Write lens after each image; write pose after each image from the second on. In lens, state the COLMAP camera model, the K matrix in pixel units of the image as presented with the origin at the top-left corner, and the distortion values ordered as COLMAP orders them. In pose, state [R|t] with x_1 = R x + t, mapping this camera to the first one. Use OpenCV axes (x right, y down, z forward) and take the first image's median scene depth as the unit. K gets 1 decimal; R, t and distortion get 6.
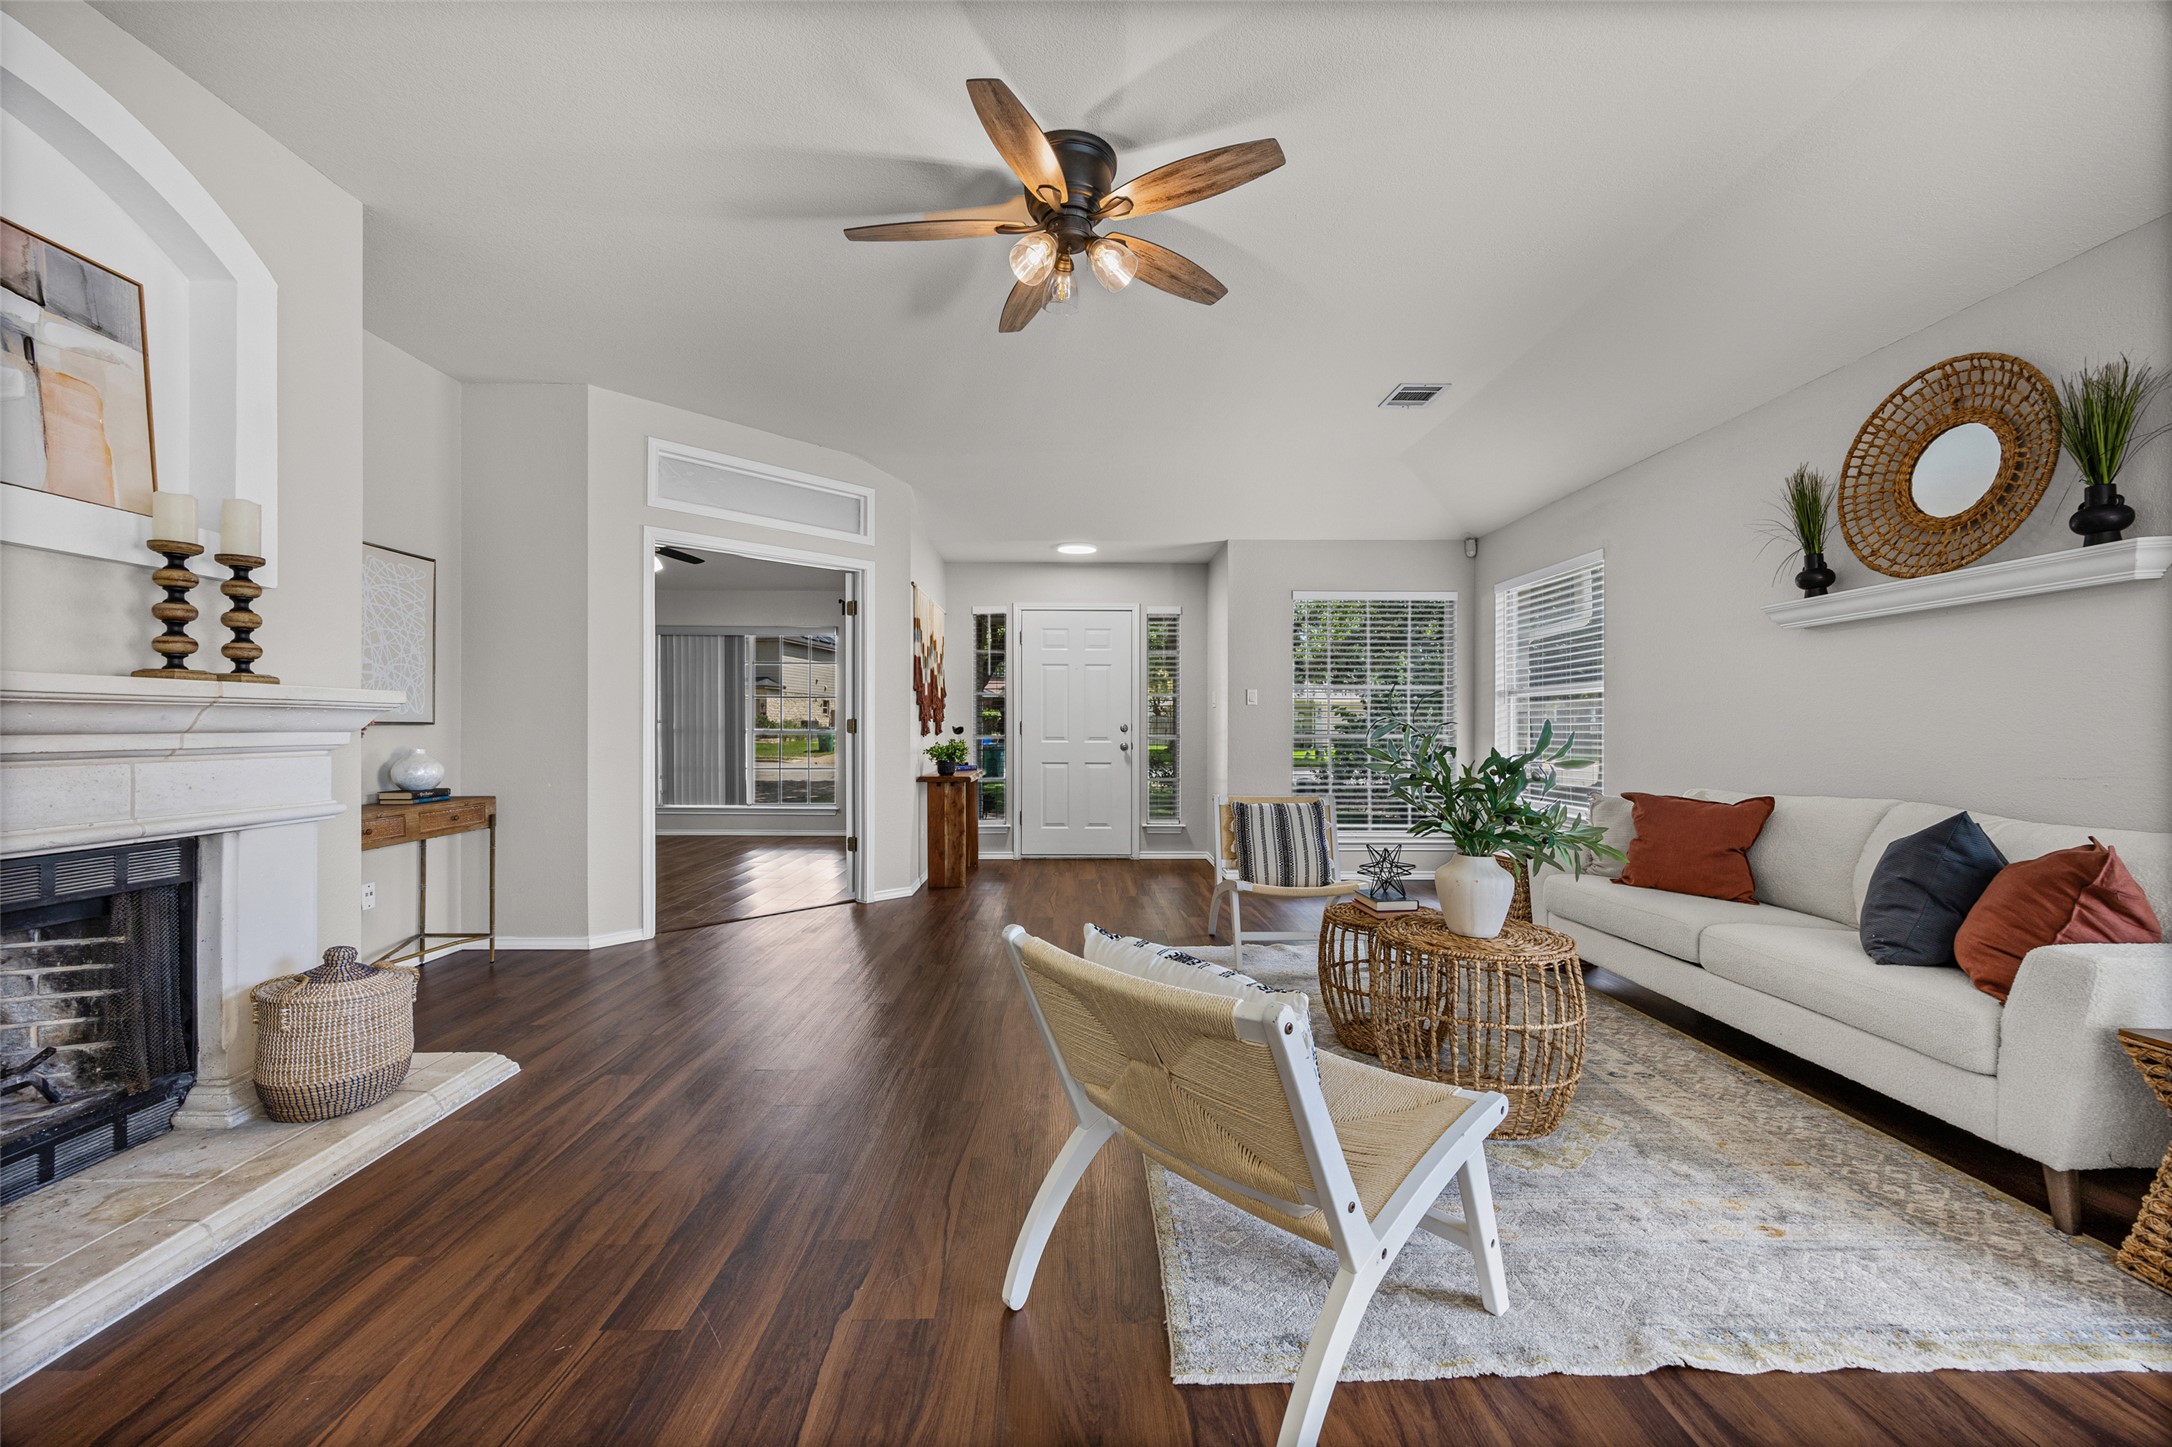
lens RADIAL K [[831.9, 0, 1074.1], [0, 831.9, 728.3], [0, 0, 1]] dist [0.003626, -0.000188]
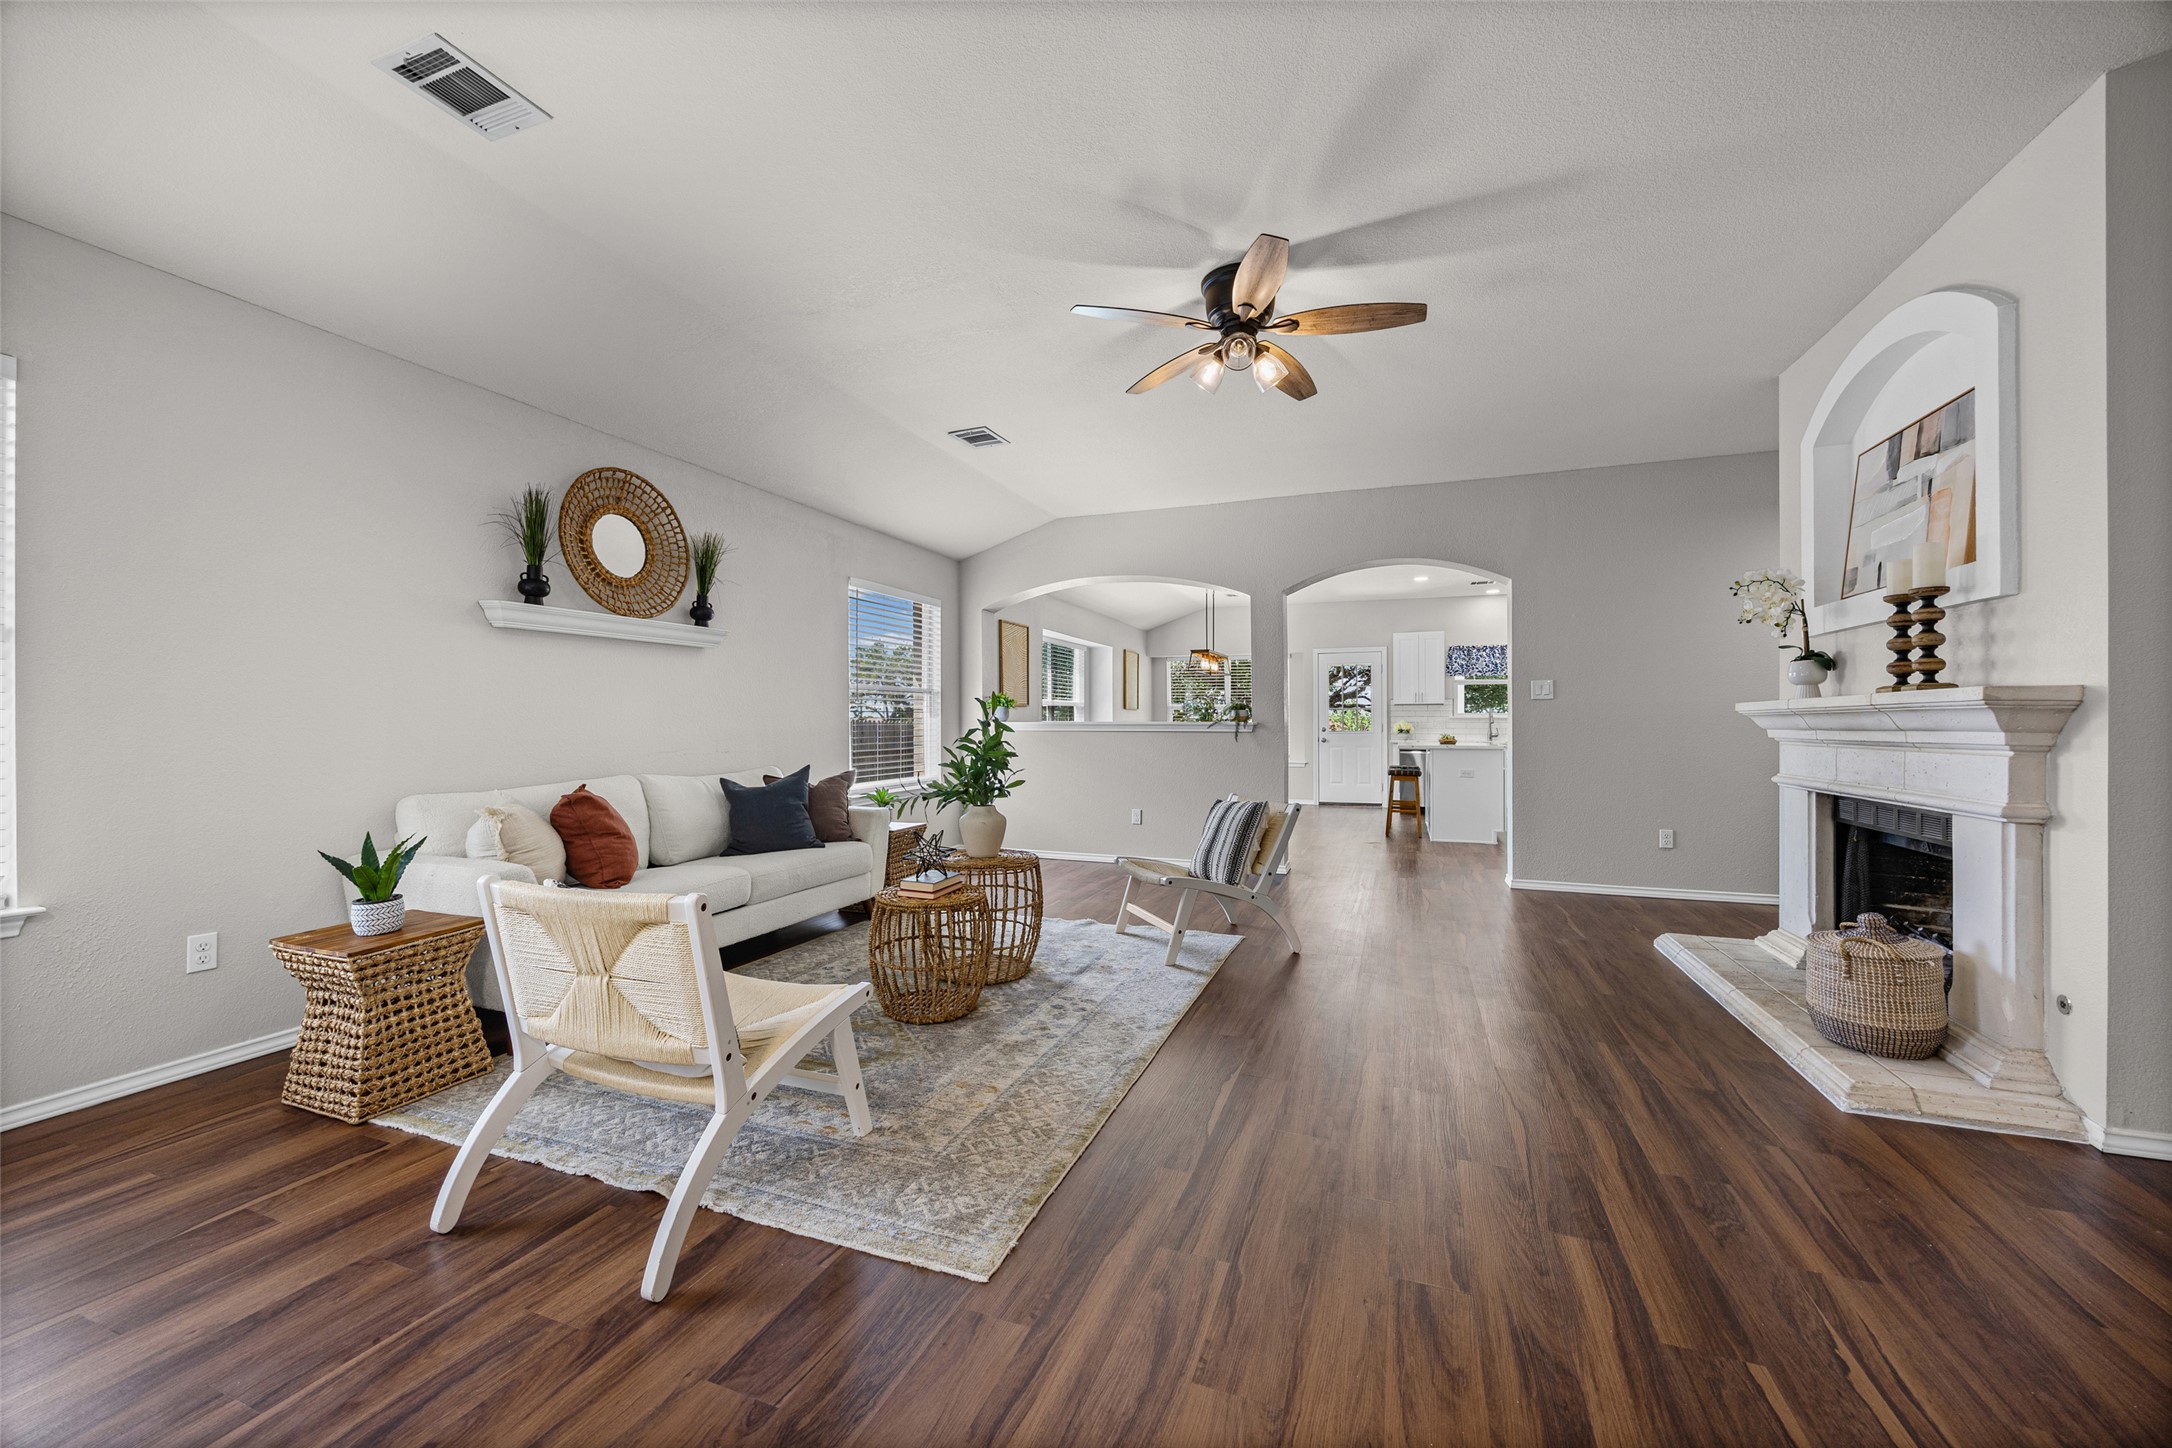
lens RADIAL K [[831.9, 0, 1083.9], [0, 831.9, 716.6], [0, 0, 1]] dist [0.003626, -0.000188]
pose [[-0.936027, -0.000430, 0.351928, -0.244221], [-0.001558, 0.999995, -0.002922, -0.010506], [-0.351925, -0.003283, -0.936022, 2.405039]]
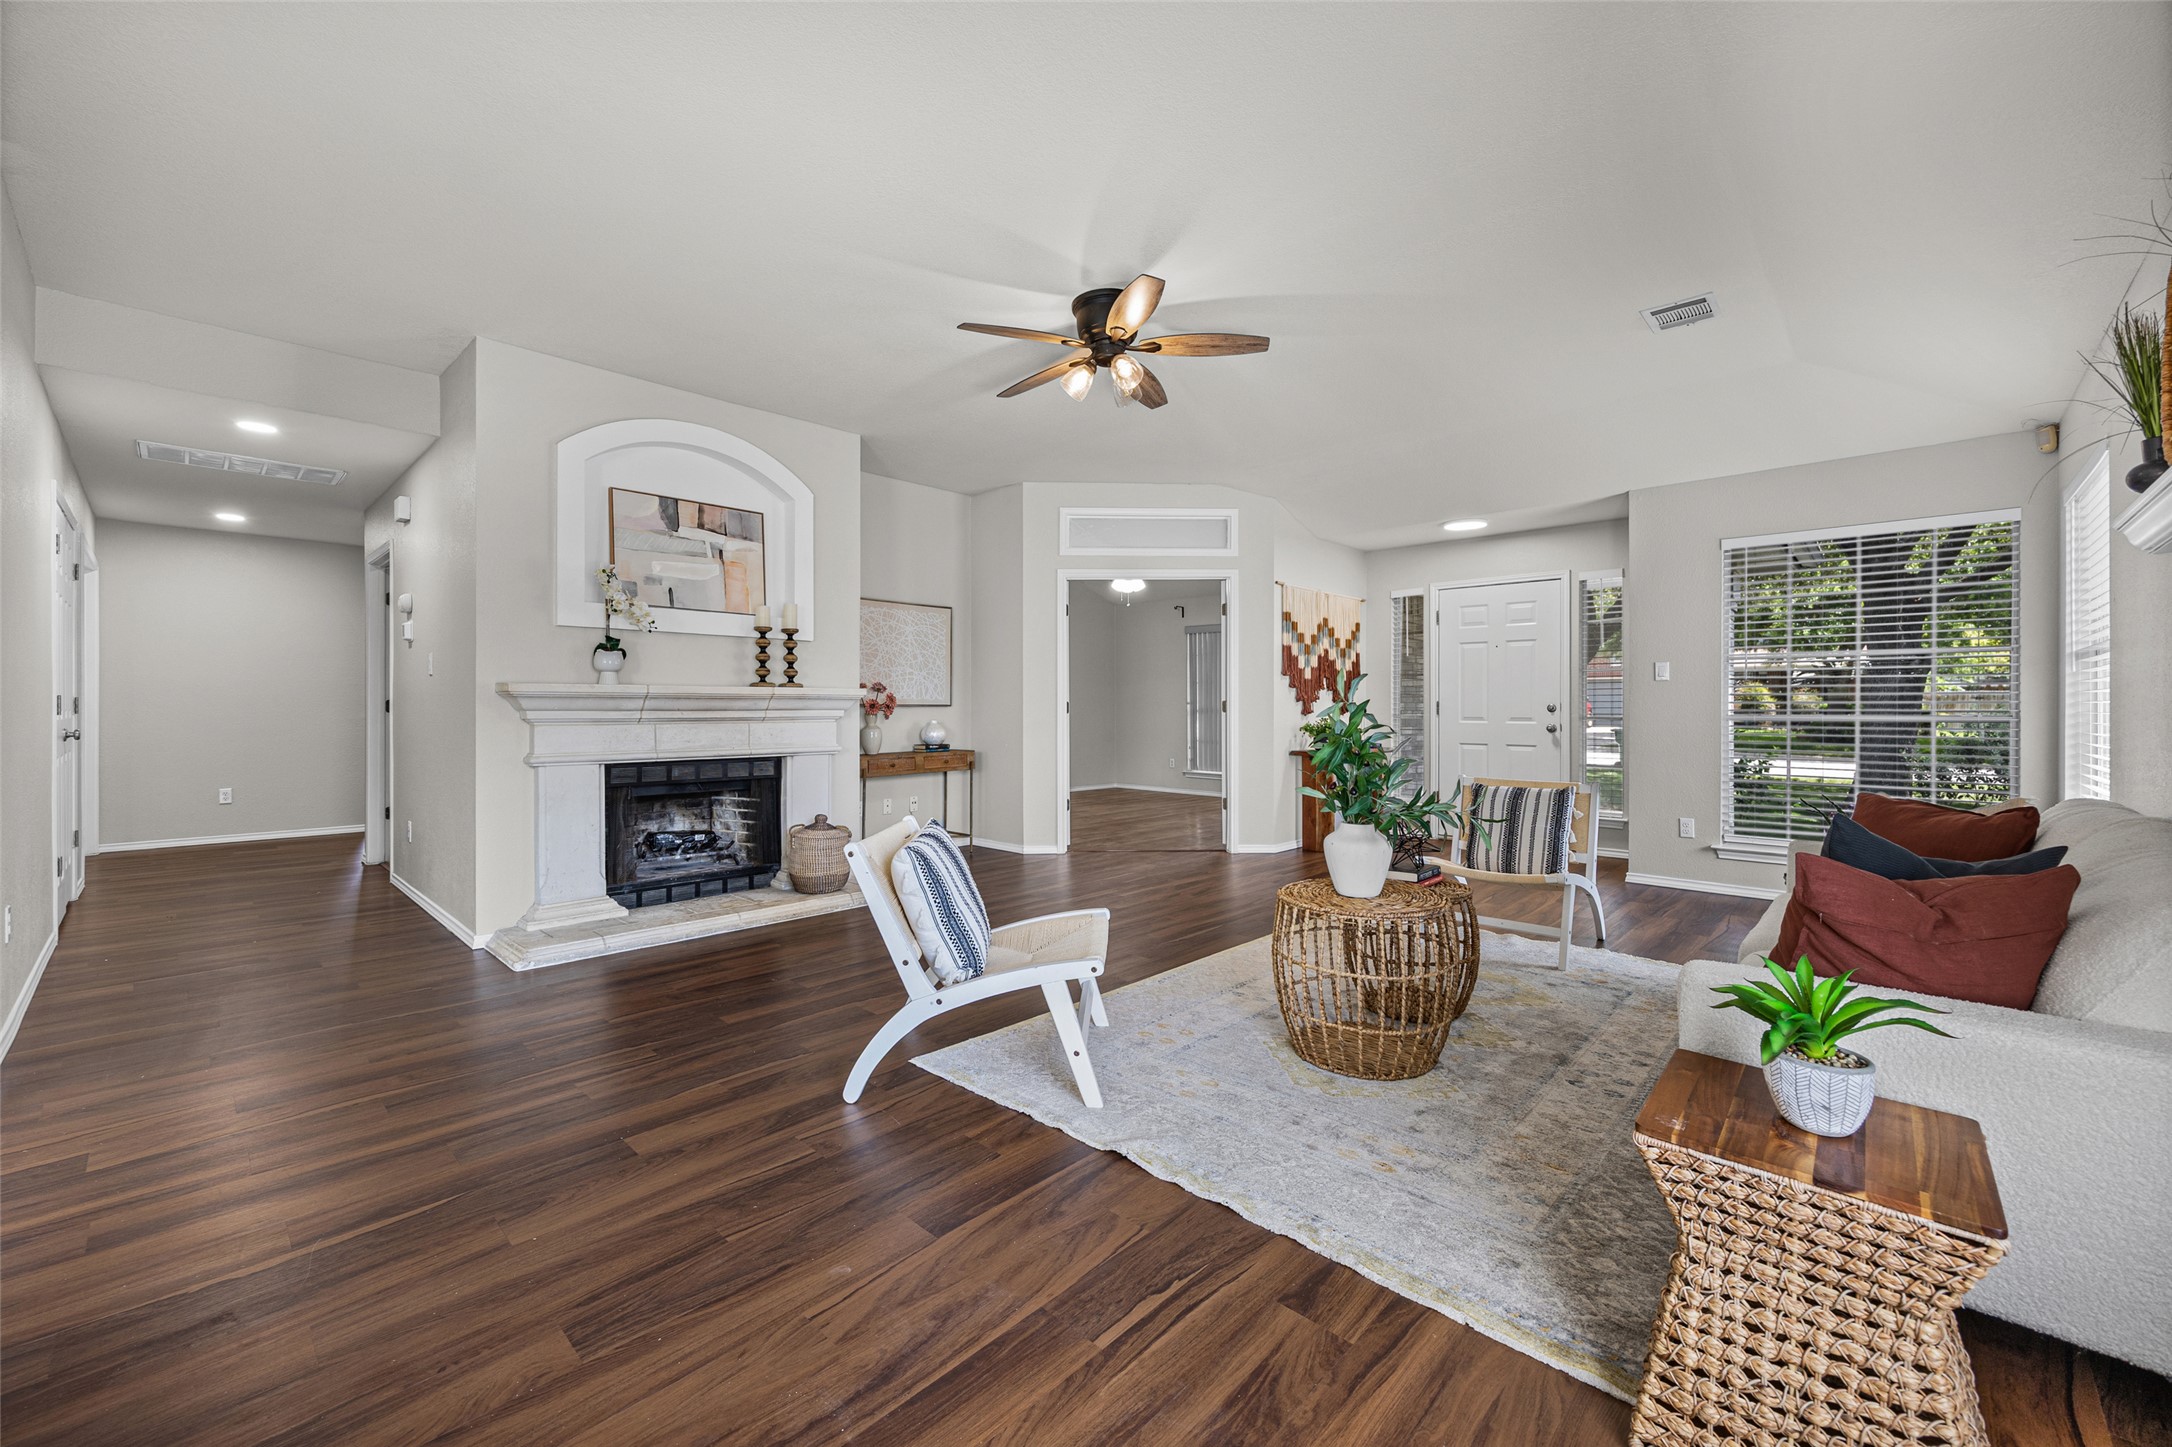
lens RADIAL K [[831.9, 0, 1095.8], [0, 831.9, 709.1], [0, 0, 1]] dist [0.003626, -0.000188]
pose [[0.732073, -0.000888, -0.681226, 0.979522], [0.000455, 1.000000, -0.000814, 0.004188], [0.681226, 0.000286, 0.732073, -0.038683]]
